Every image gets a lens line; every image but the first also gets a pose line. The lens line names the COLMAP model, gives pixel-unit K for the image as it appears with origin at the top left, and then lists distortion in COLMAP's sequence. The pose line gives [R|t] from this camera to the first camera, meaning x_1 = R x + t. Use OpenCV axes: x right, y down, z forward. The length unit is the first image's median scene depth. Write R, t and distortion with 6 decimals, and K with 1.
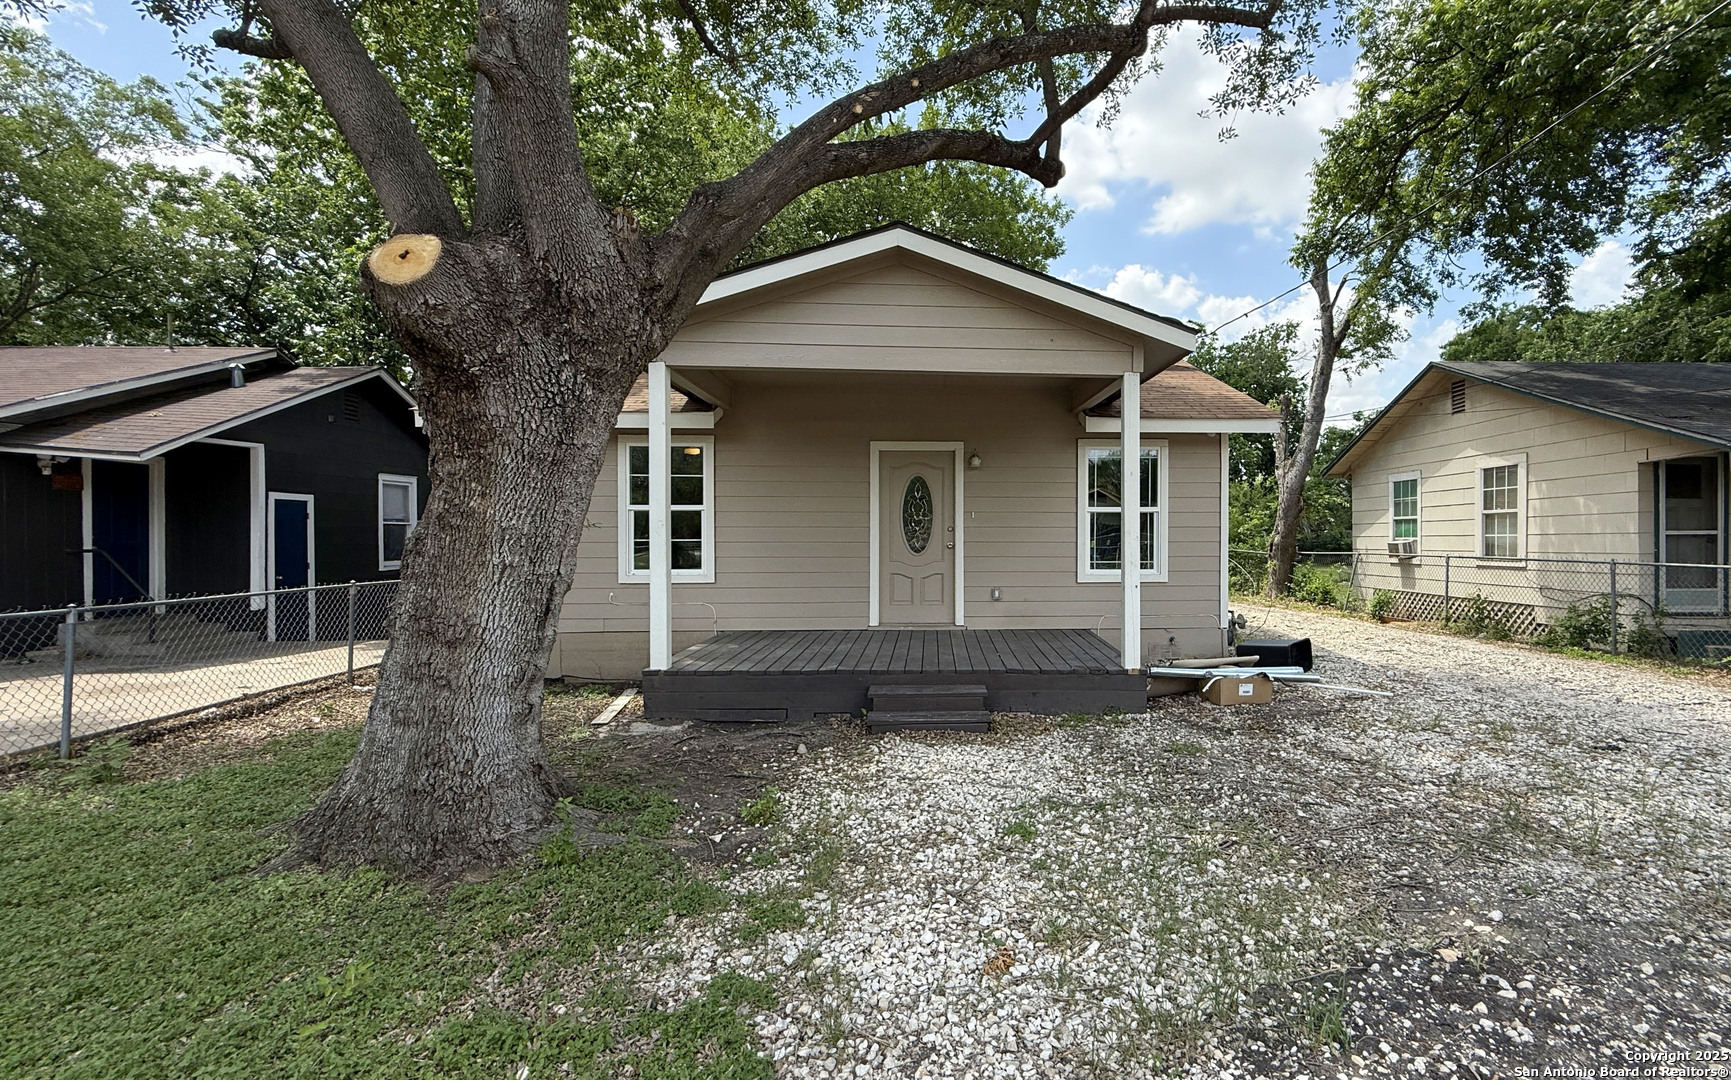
lens RADIAL K [[794.3, 0, 983.1], [0, 794.3, 542.8], [0, 0, 1]] dist [0.001275, -0.000367]
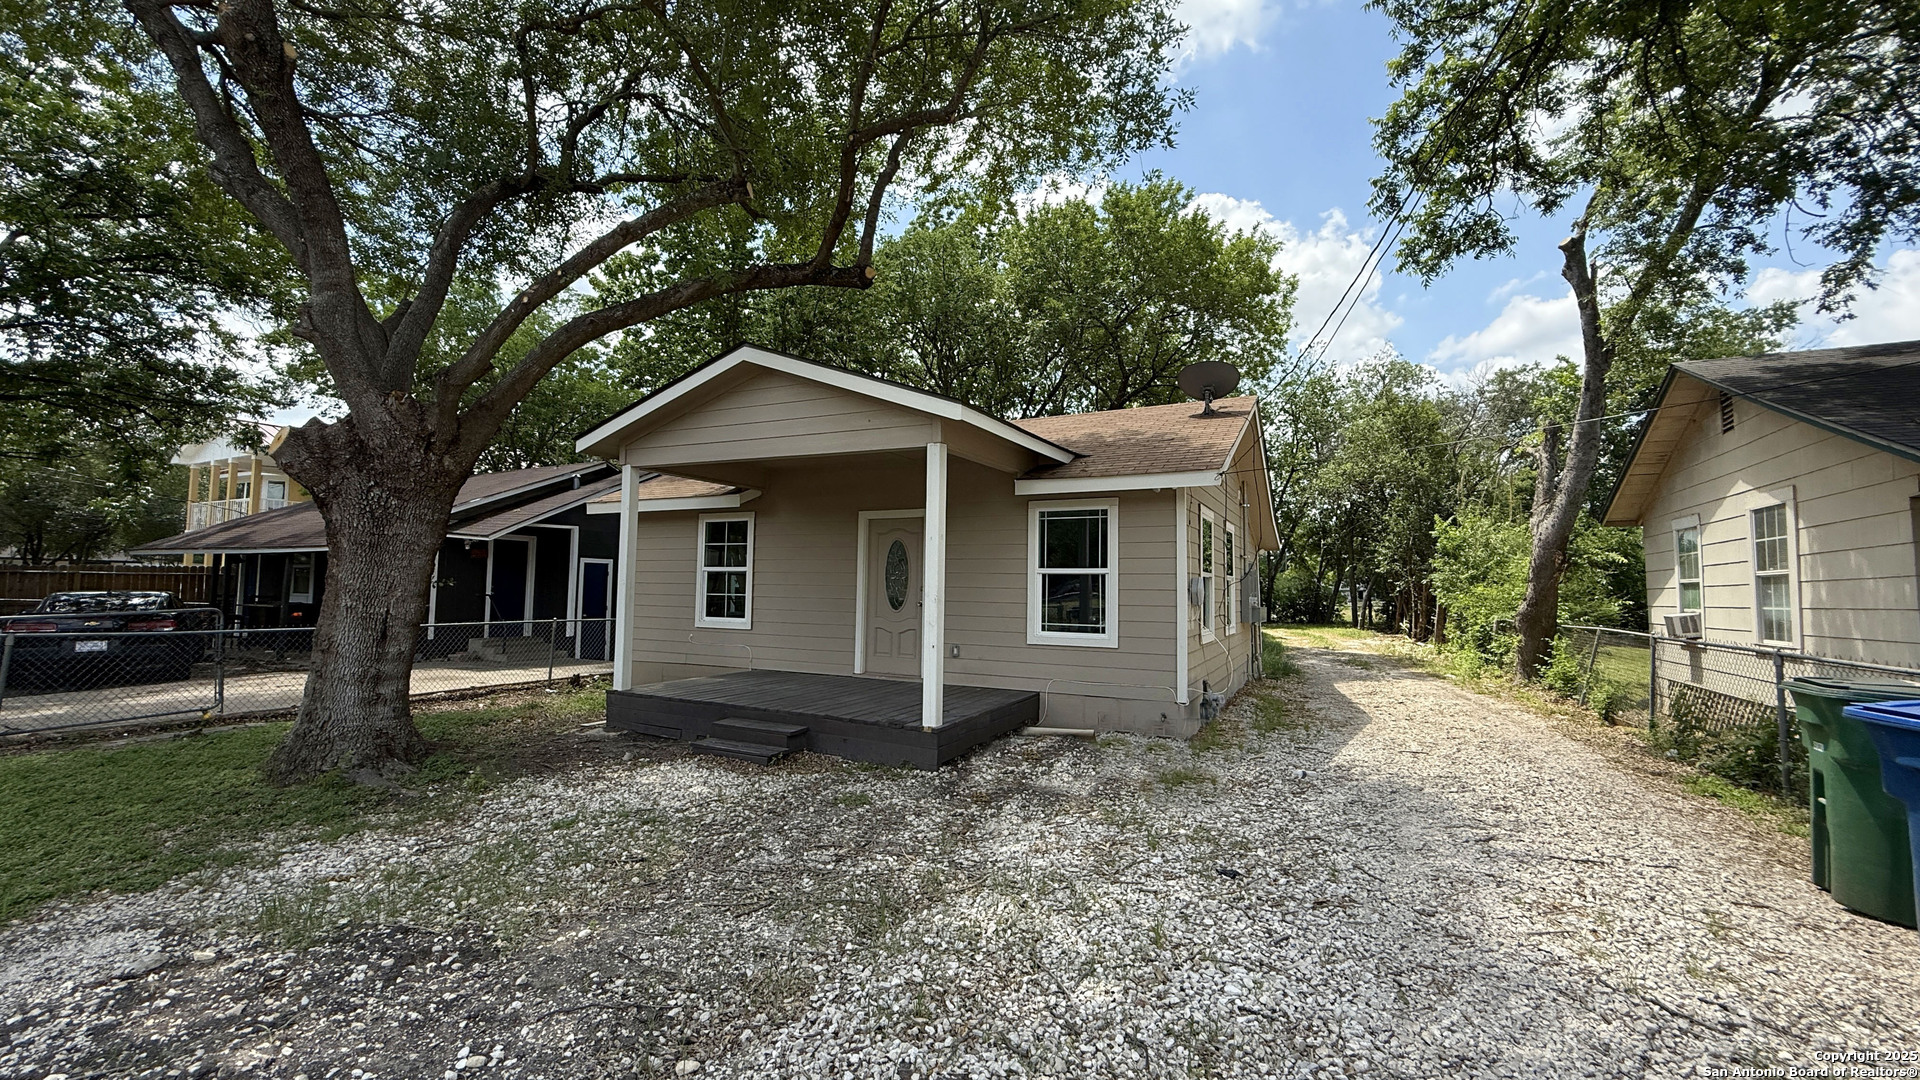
lens RADIAL K [[804.1, 0, 950.4], [0, 804.1, 536.6], [0, 0, 1]] dist [-0.000127, -0.000456]
pose [[0.855767, -0.020422, -0.516959, 0.560209], [-0.020135, 0.997149, -0.072723, -0.008948], [0.516970, 0.072642, 0.852916, 0.077712]]
